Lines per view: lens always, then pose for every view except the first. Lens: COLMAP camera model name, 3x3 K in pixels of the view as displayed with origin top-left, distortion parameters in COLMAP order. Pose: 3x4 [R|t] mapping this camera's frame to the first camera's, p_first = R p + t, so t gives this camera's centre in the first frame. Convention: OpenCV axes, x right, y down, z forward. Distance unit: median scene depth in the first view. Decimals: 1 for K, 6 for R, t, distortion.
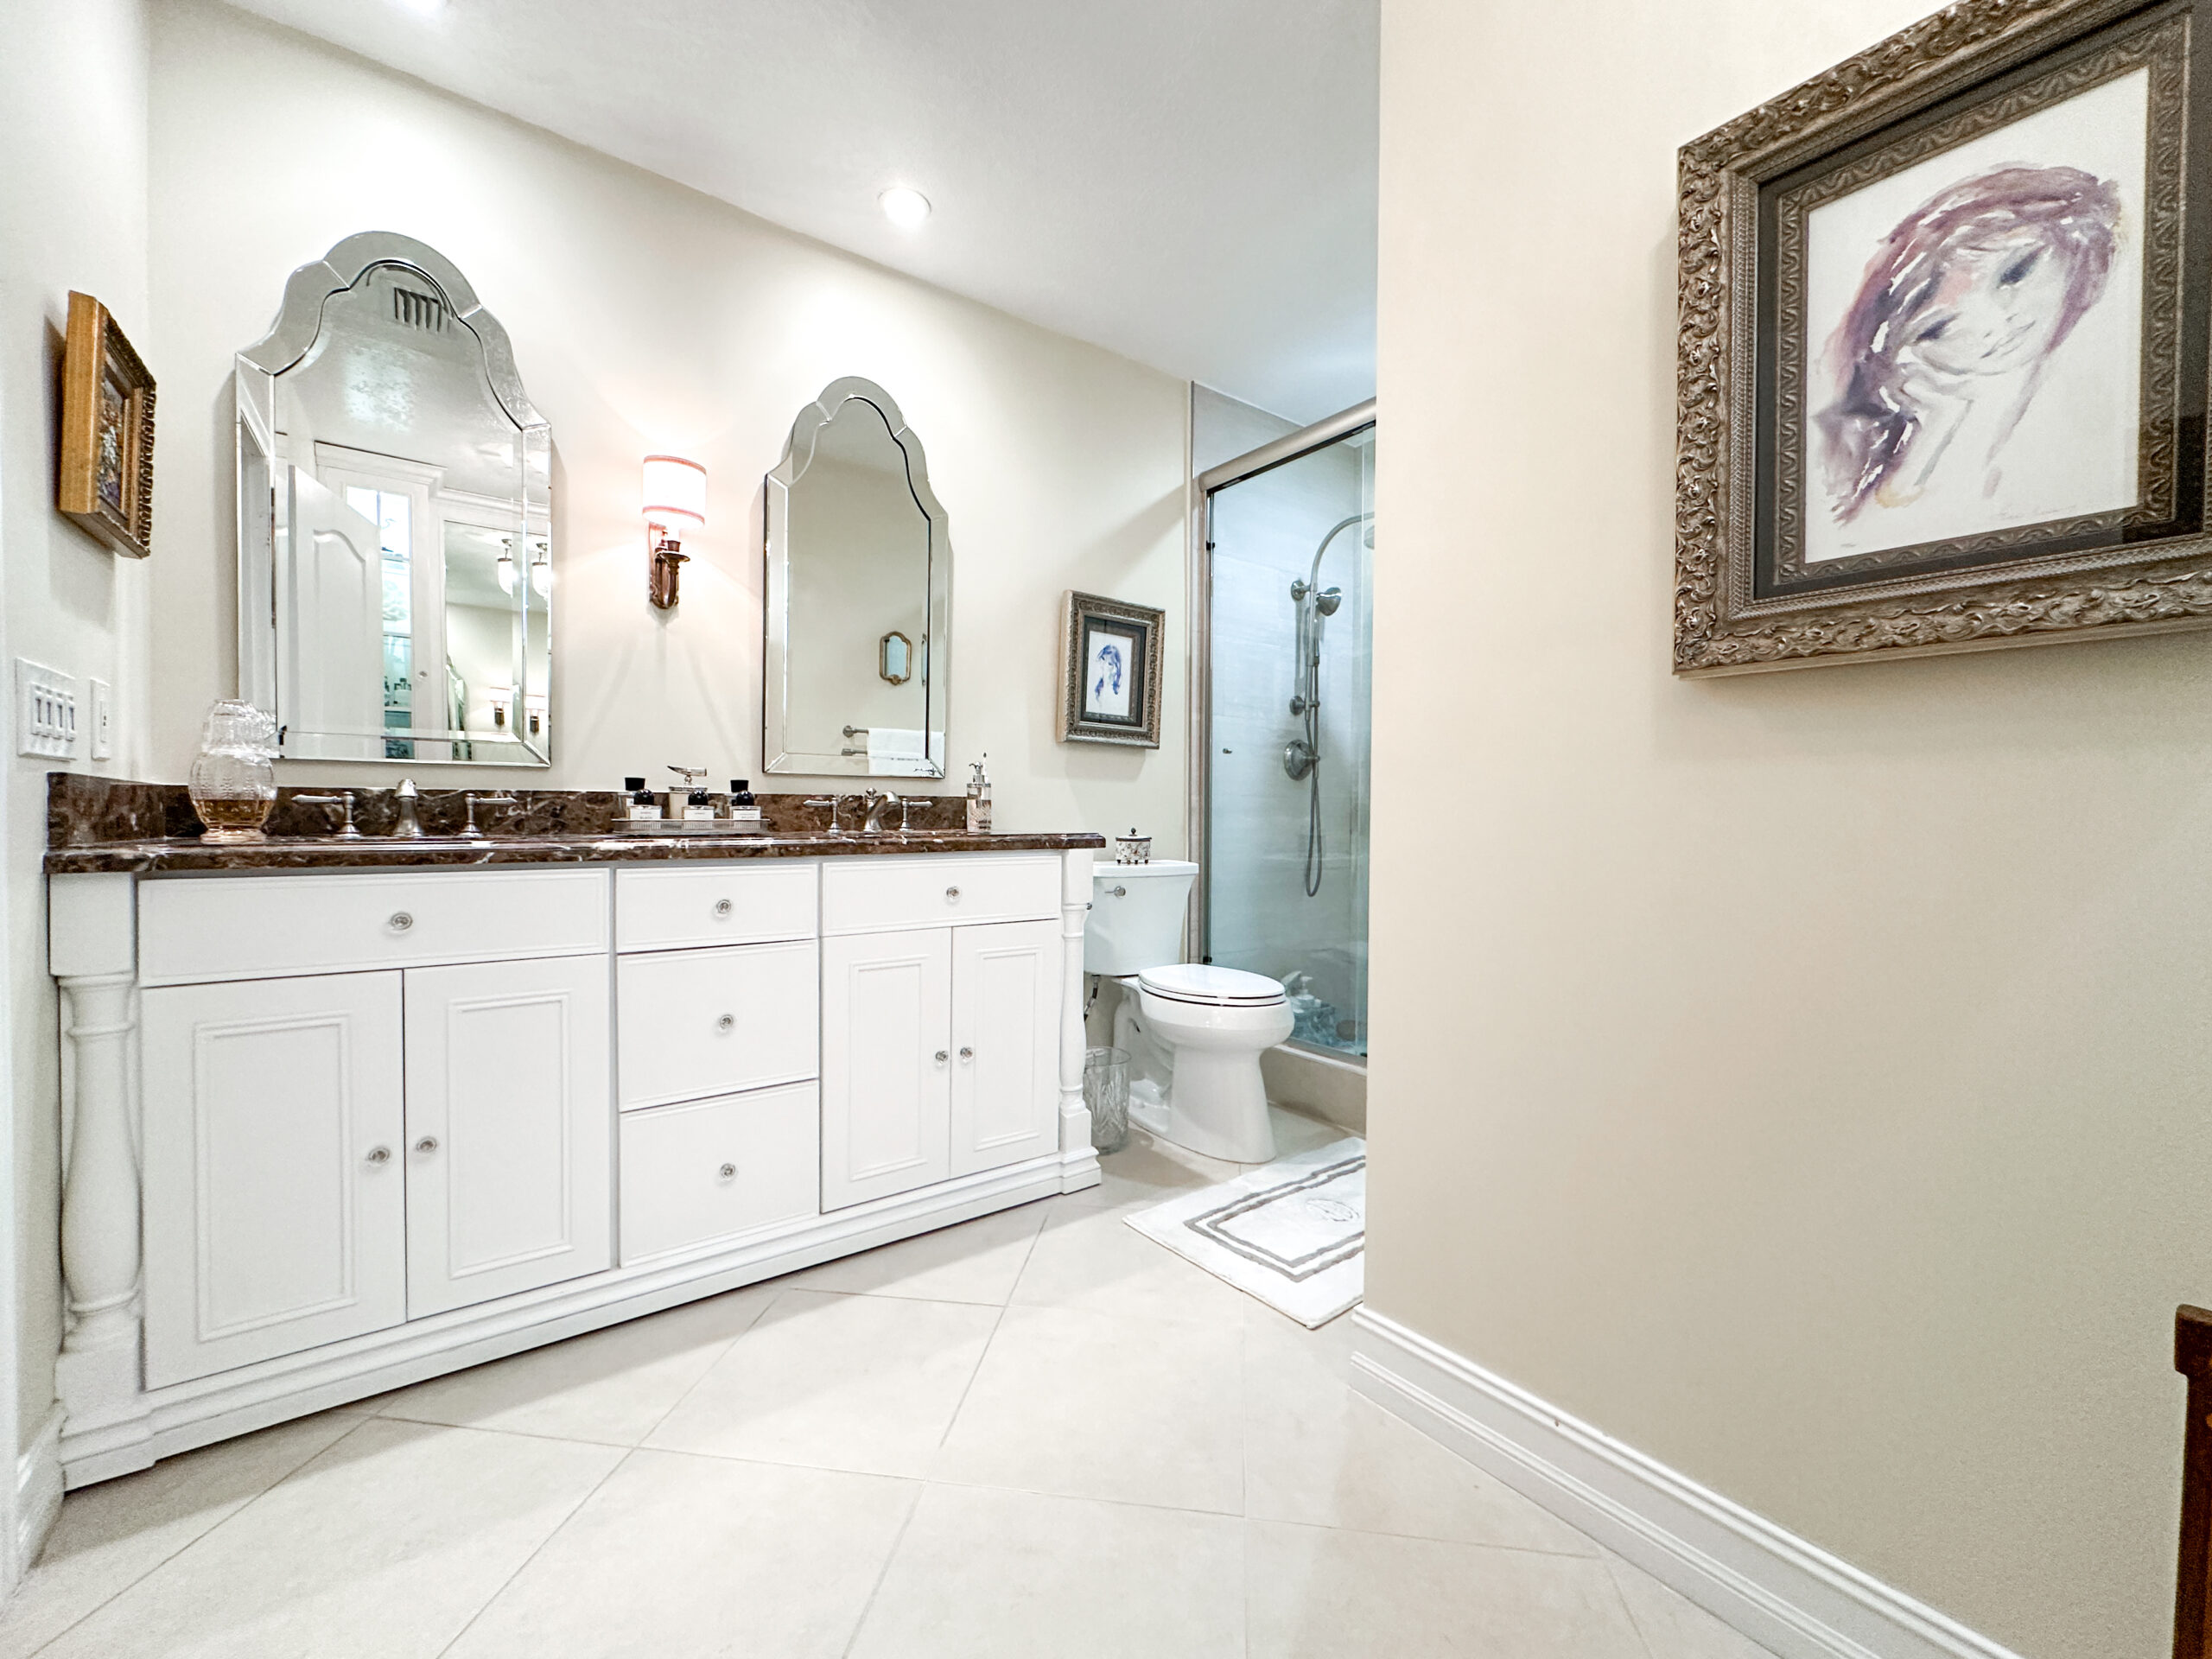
lens RADIAL K [[891.3, 0, 1106.8], [0, 891.3, 828.2], [0, 0, 1]] dist [-0.003653, 0.000916]
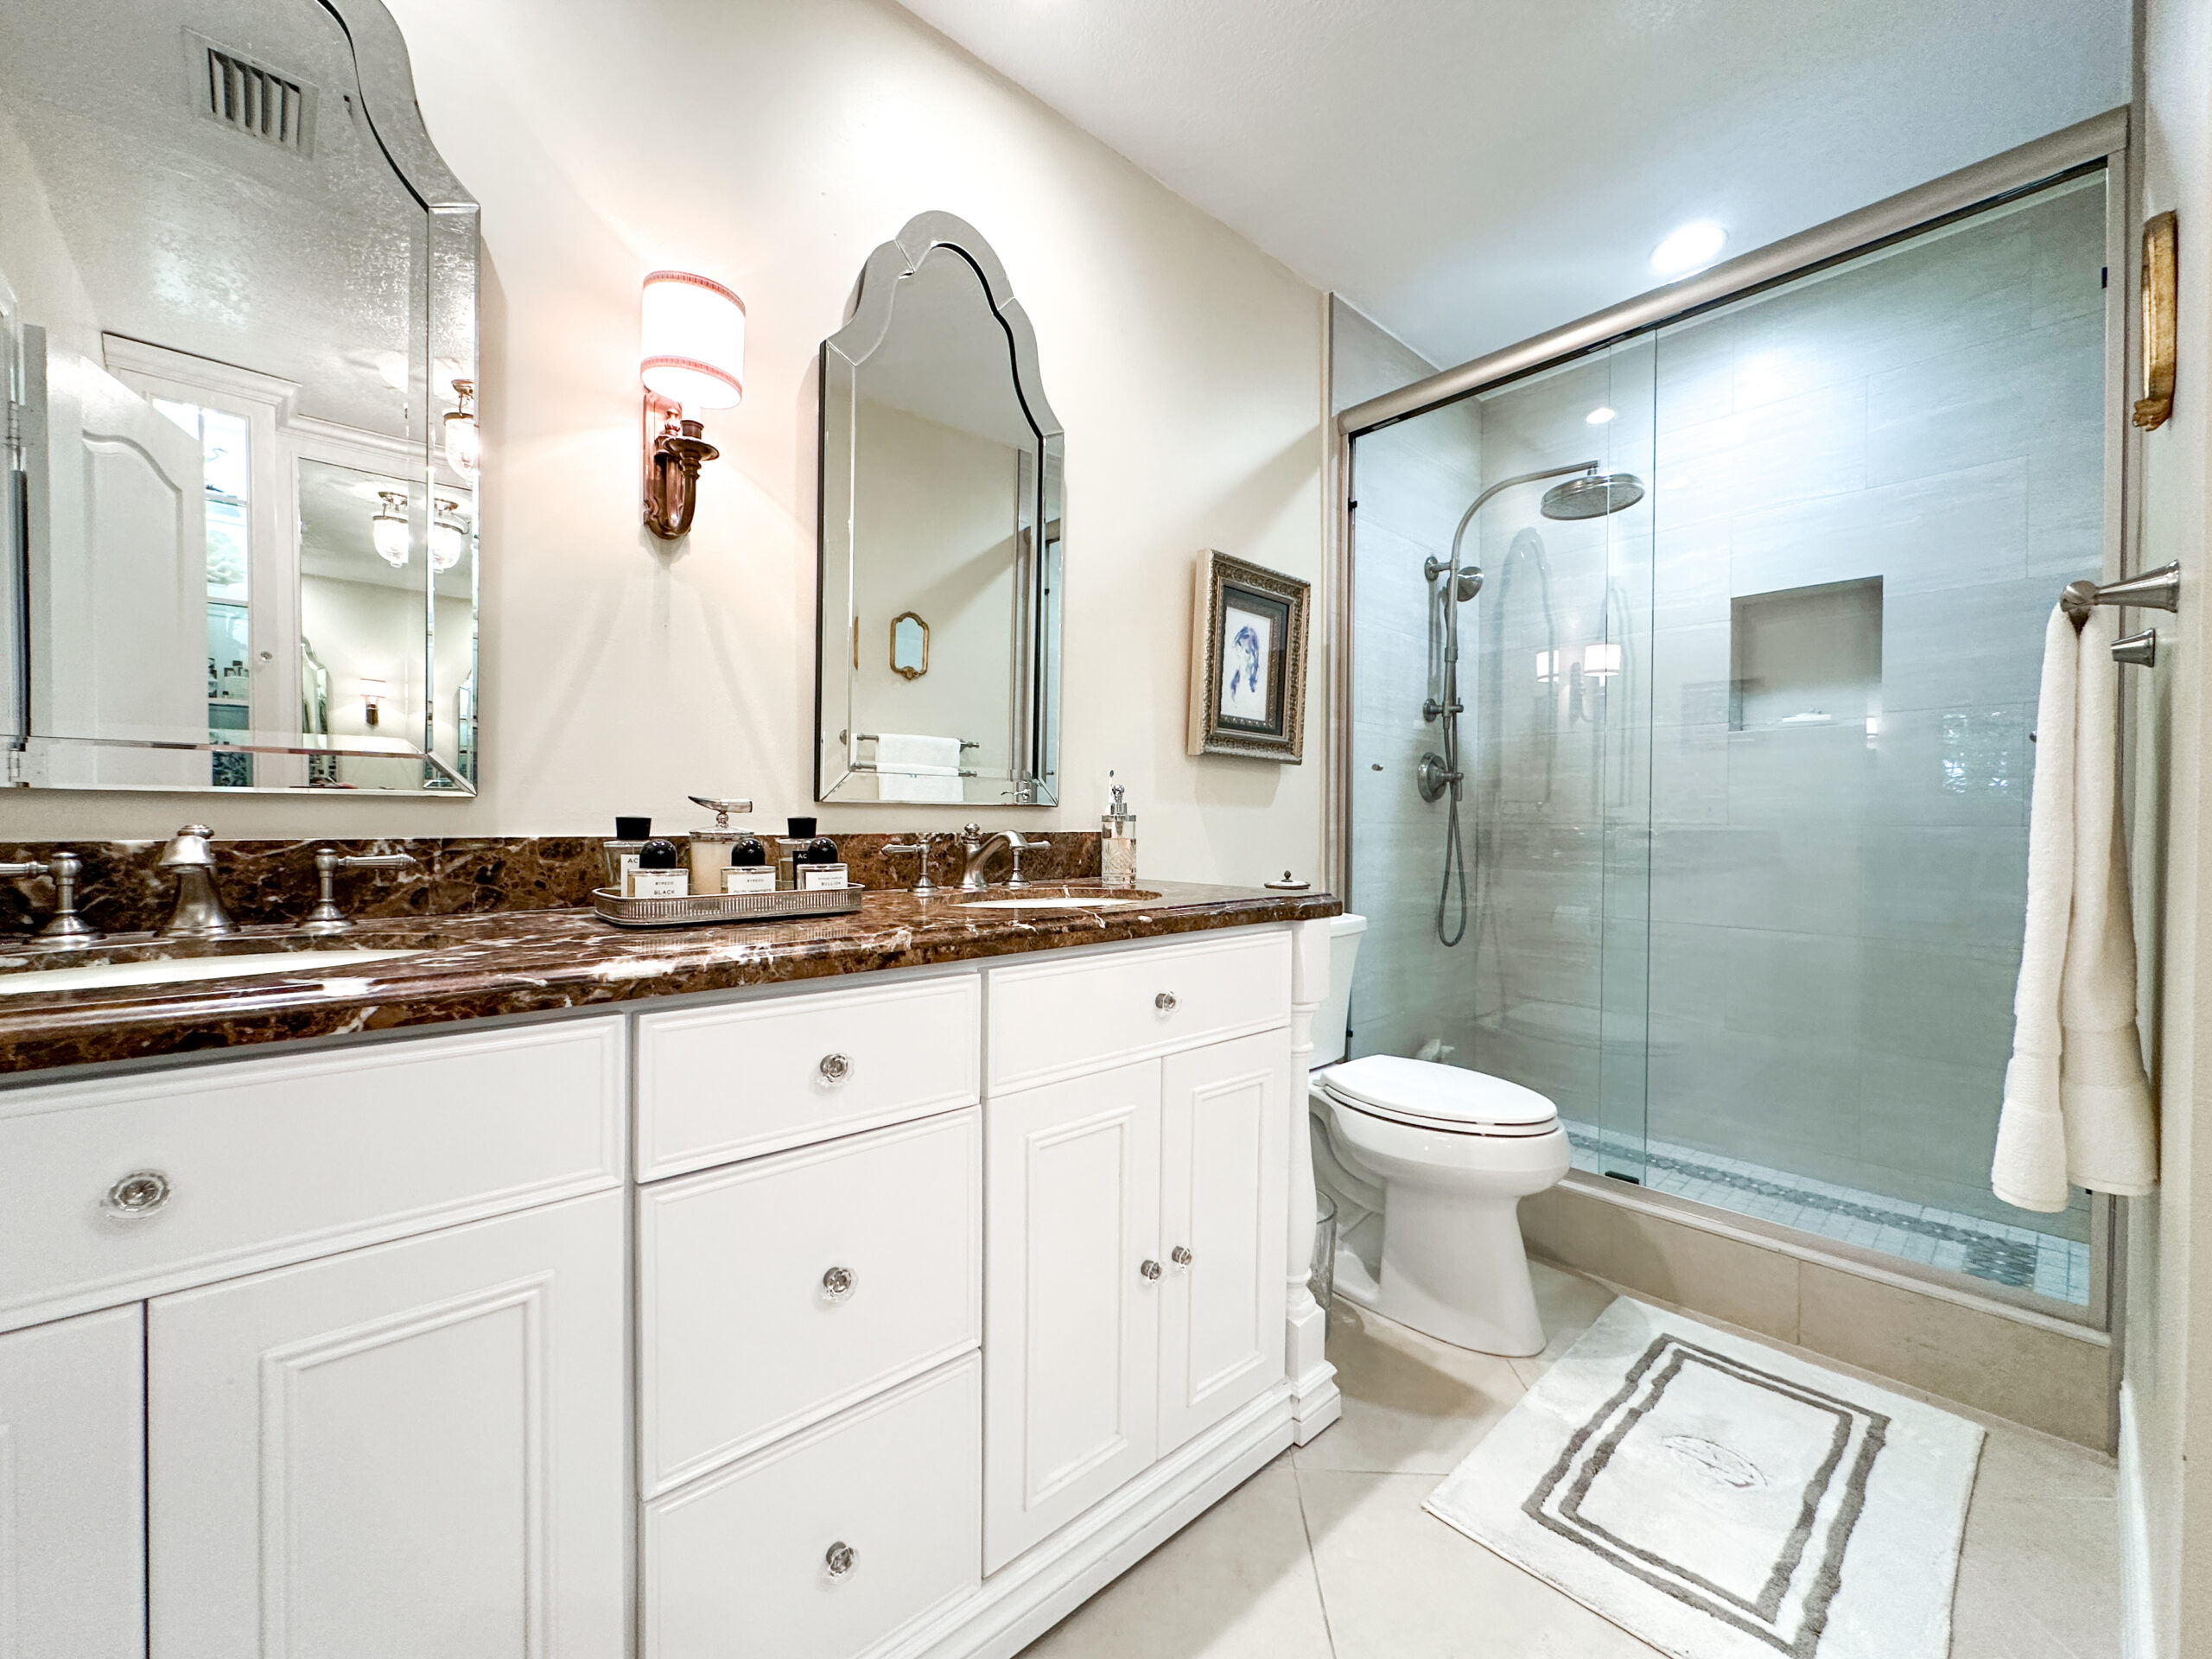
lens RADIAL K [[891.3, 0, 1105.9], [0, 891.3, 829.1], [0, 0, 1]] dist [-0.003653, 0.000916]
pose [[0.995741, -0.001028, 0.092190, -0.256269], [0.001689, 0.999973, -0.007096, -0.040922], [-0.092181, 0.007222, 0.995716, 0.365554]]
